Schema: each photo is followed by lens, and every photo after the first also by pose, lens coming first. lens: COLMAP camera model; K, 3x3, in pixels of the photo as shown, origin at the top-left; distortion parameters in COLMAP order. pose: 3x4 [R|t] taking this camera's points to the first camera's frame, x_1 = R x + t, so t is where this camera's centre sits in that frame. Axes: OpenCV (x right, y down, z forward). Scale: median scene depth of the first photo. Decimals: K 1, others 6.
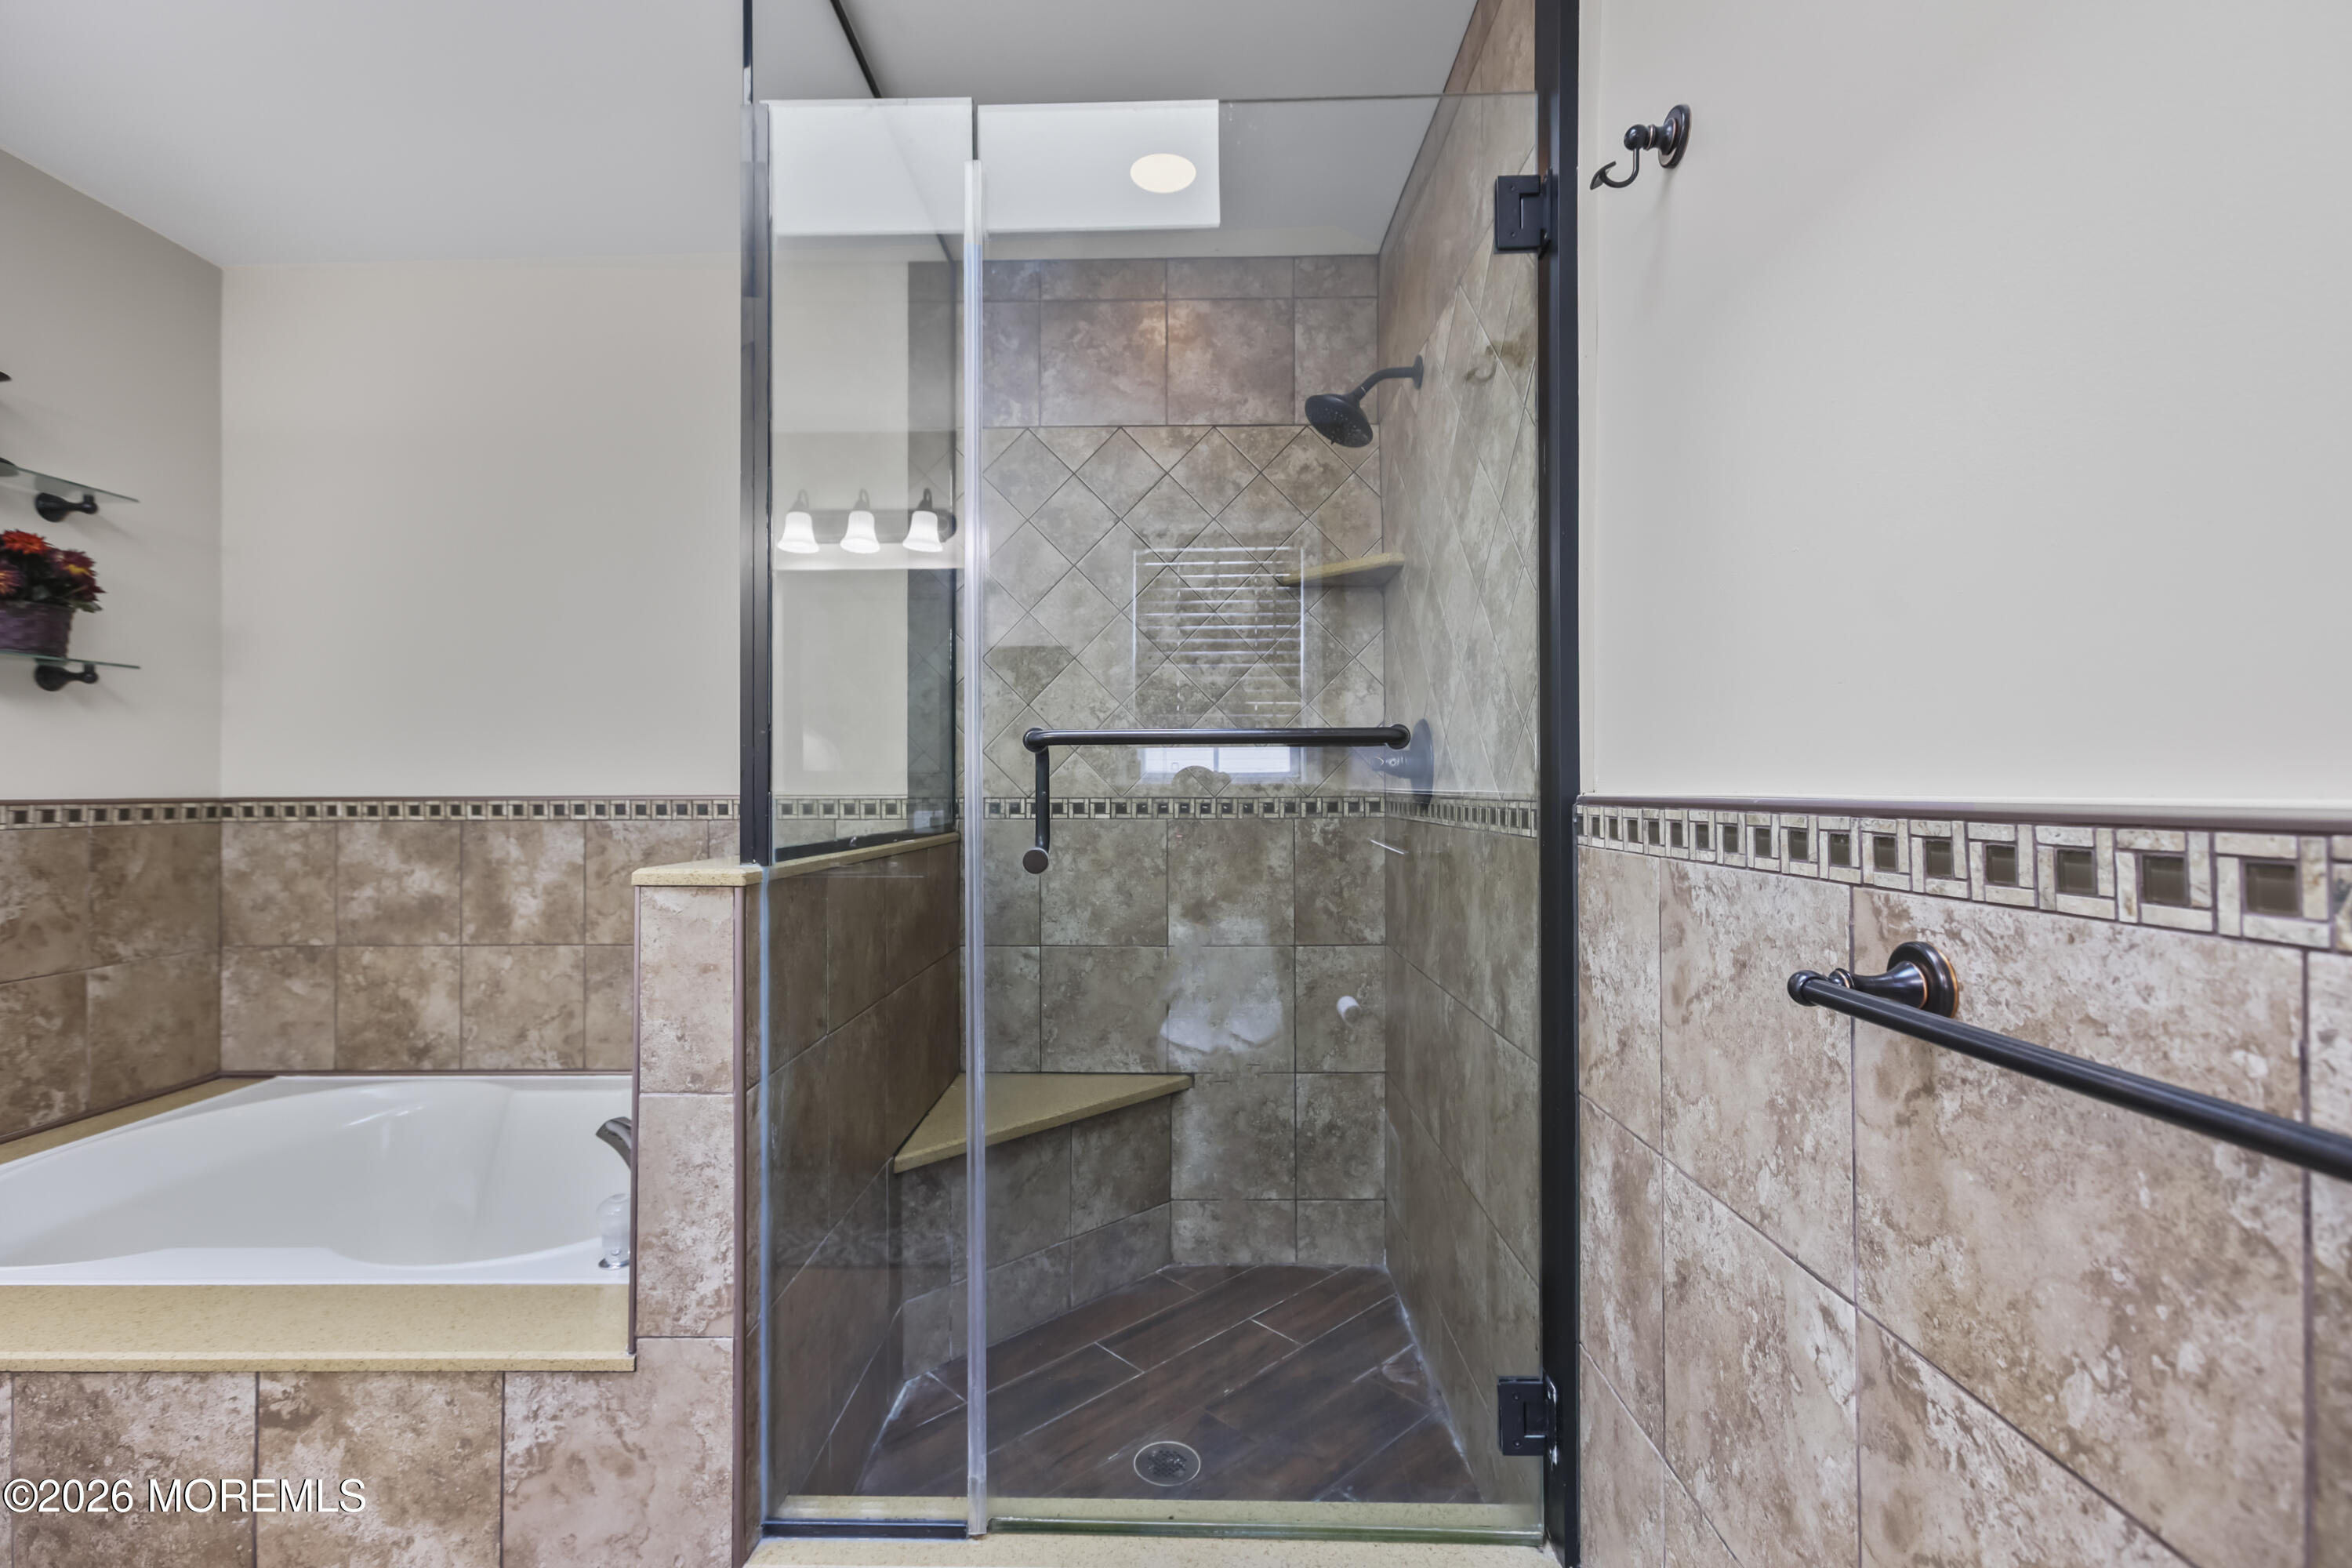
lens RADIAL K [[1035.6, 0, 1128.1], [0, 1035.6, 778.7], [0, 0, 1]] dist [0.013665, -0.000402]
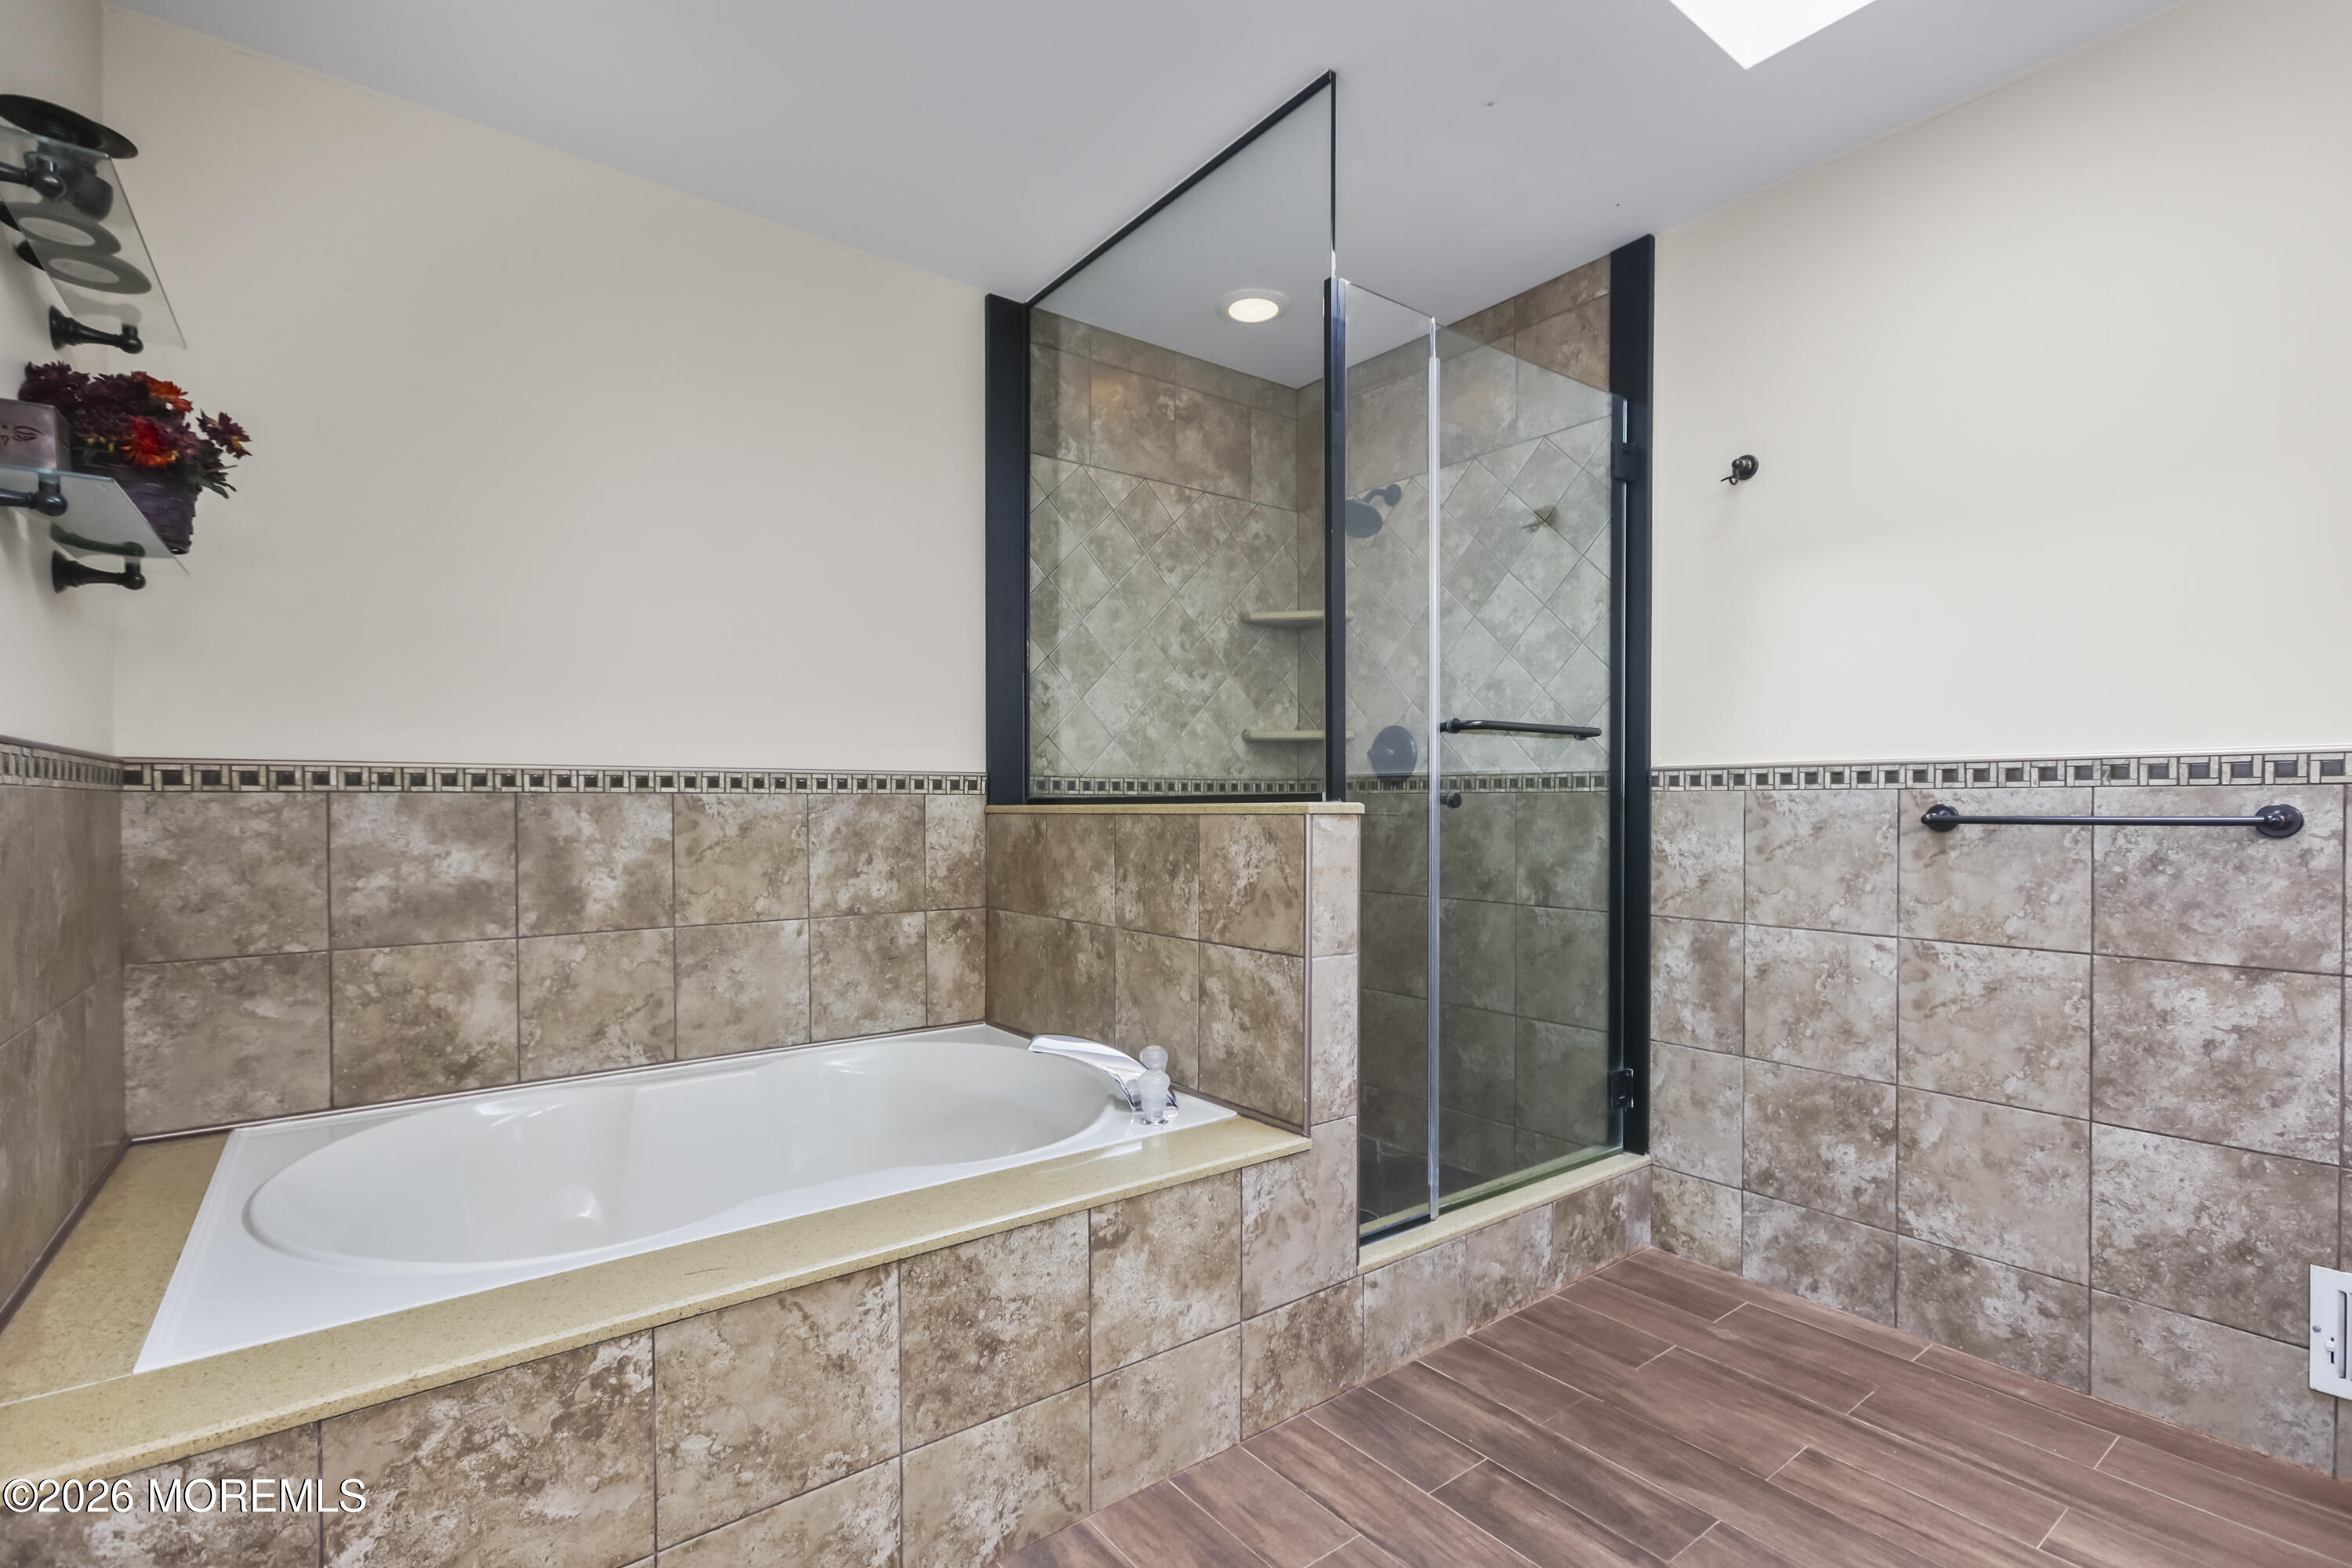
lens RADIAL K [[1079.1, 0, 1142.2], [0, 1079.1, 803.7], [0, 0, 1]] dist [0.011473, 0.000226]
pose [[0.790179, 0.002606, 0.612870, -0.784627], [-0.008096, 0.999948, 0.006187, 0.040038], [-0.612823, -0.009851, 0.790159, -0.019600]]
